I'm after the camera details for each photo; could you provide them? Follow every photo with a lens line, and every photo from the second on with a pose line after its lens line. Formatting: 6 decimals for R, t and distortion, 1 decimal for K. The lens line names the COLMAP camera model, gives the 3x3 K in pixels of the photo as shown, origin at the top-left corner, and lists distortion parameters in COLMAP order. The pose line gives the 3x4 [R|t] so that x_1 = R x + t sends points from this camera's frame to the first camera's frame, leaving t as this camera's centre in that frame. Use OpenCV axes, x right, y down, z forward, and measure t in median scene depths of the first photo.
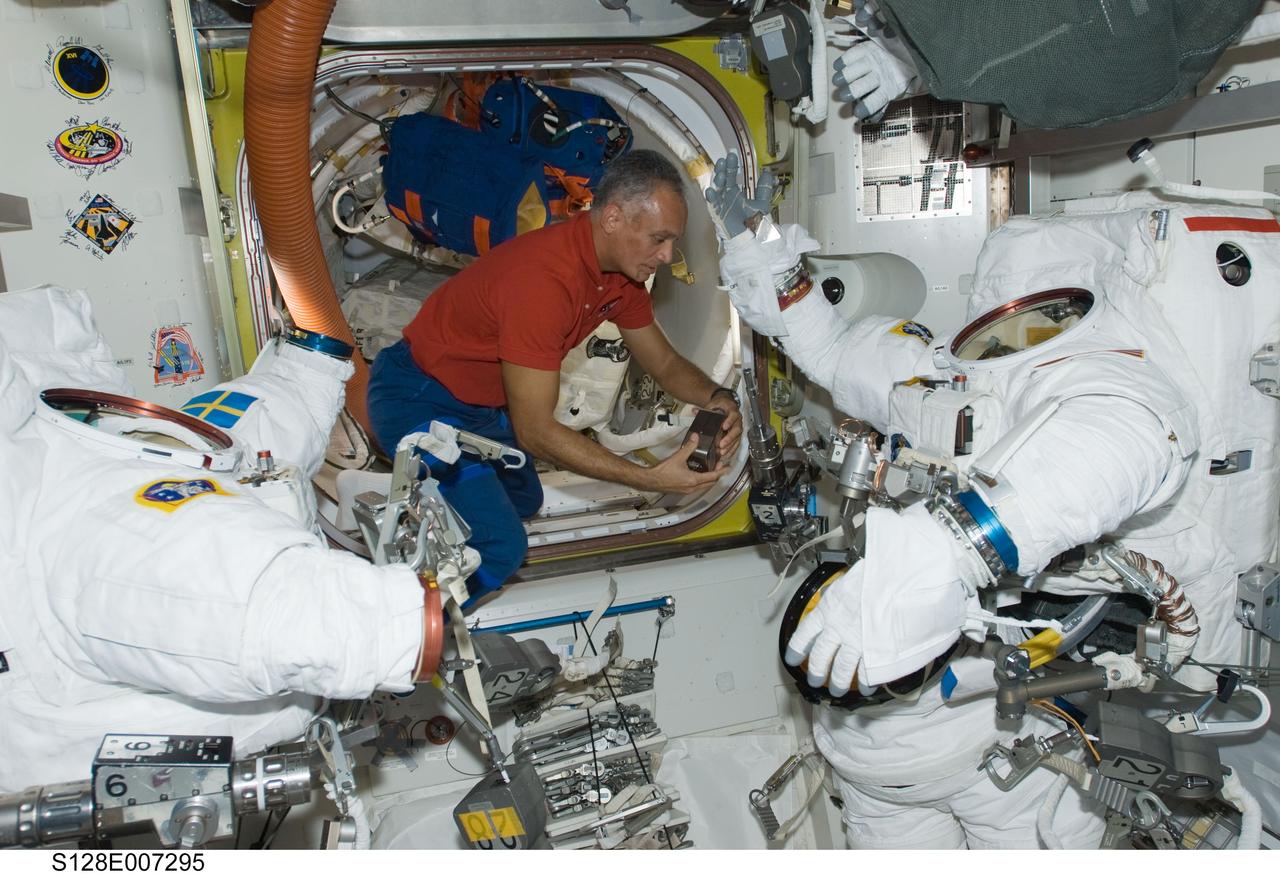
lens RADIAL K [[941.0, 0, 639.7], [0, 941.0, 424.0], [0, 0, 1]] dist [-0.085342, 0.049251]
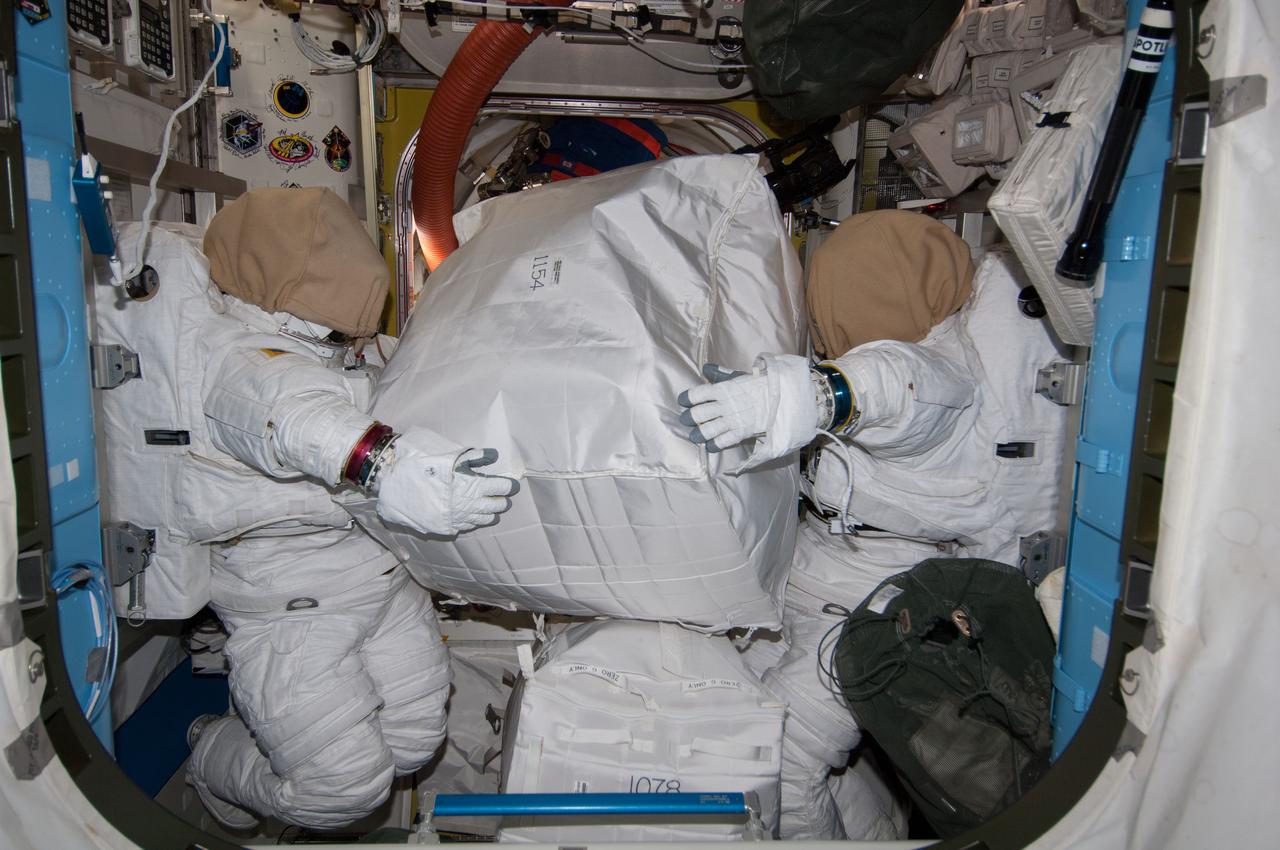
lens RADIAL K [[929.0, 0, 635.0], [0, 929.0, 427.3], [0, 0, 1]] dist [0.033899, -0.002037]
pose [[0.971665, 0.130188, -0.197277, 0.296312], [-0.134073, 0.990951, -0.006409, 0.075910], [0.194657, 0.032677, 0.980327, -0.362537]]
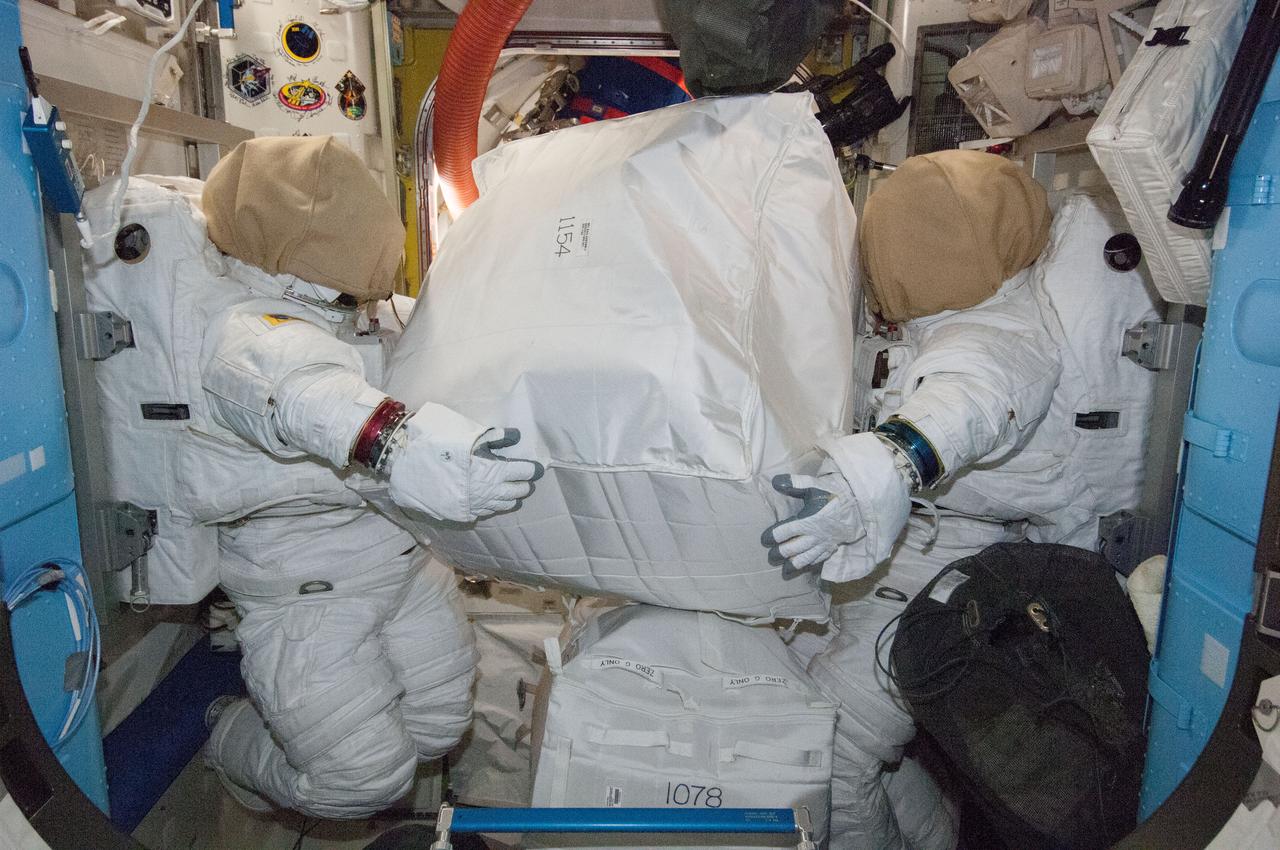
lens RADIAL K [[926.0, 0, 634.9], [0, 926.0, 422.8], [0, 0, 1]] dist [0.031756, 0.000610]
pose [[0.964064, 0.135181, -0.228707, 0.274363], [-0.128264, 0.990723, 0.044913, 0.056368], [0.232657, -0.013965, 0.972459, -0.264542]]
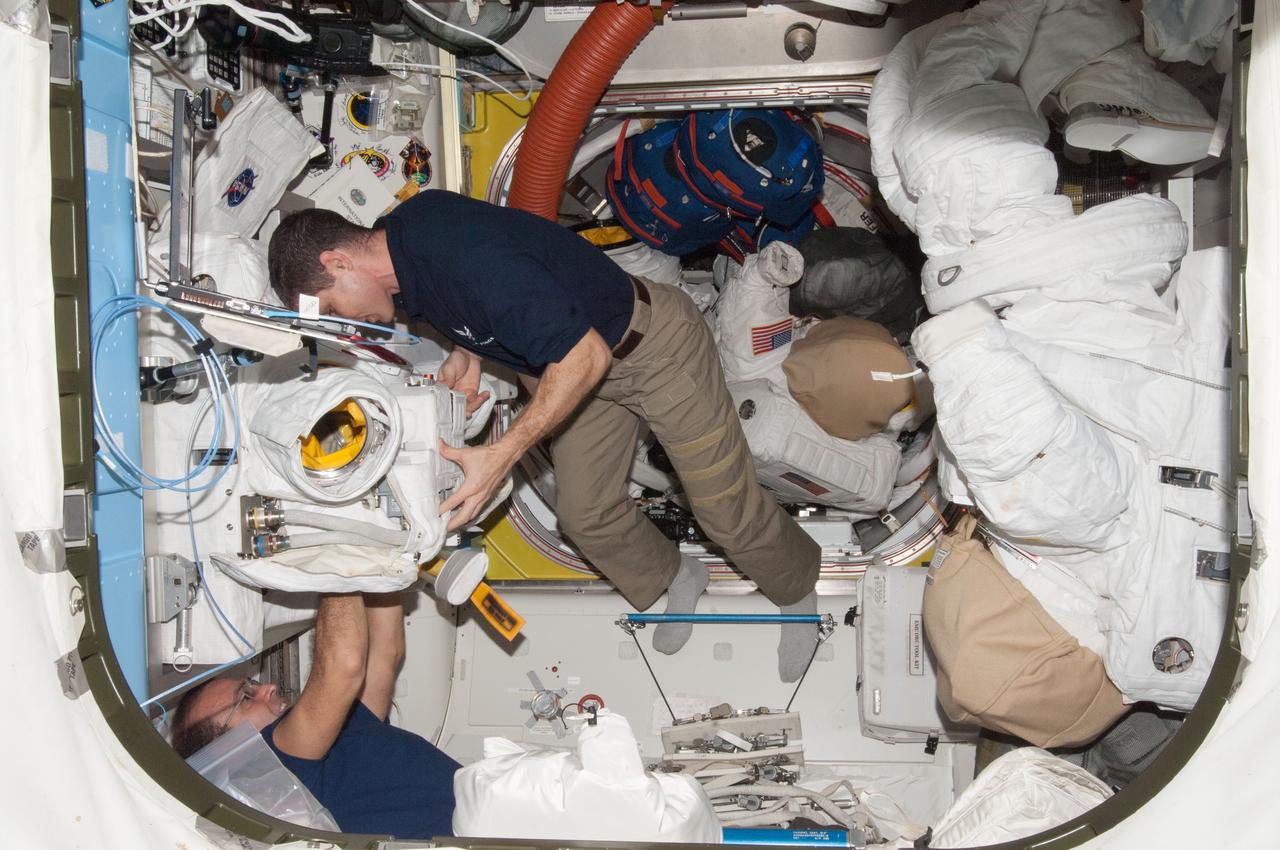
lens RADIAL K [[1286.5, 0, 645.1], [0, 1286.5, 428.2], [0, 0, 1]] dist [-0.062942, 0.214709]
pose [[0.928595, 0.071423, -0.364158, 0.454132], [-0.116436, 0.987826, -0.103166, 0.204409], [0.352356, 0.138200, 0.925606, -0.488195]]
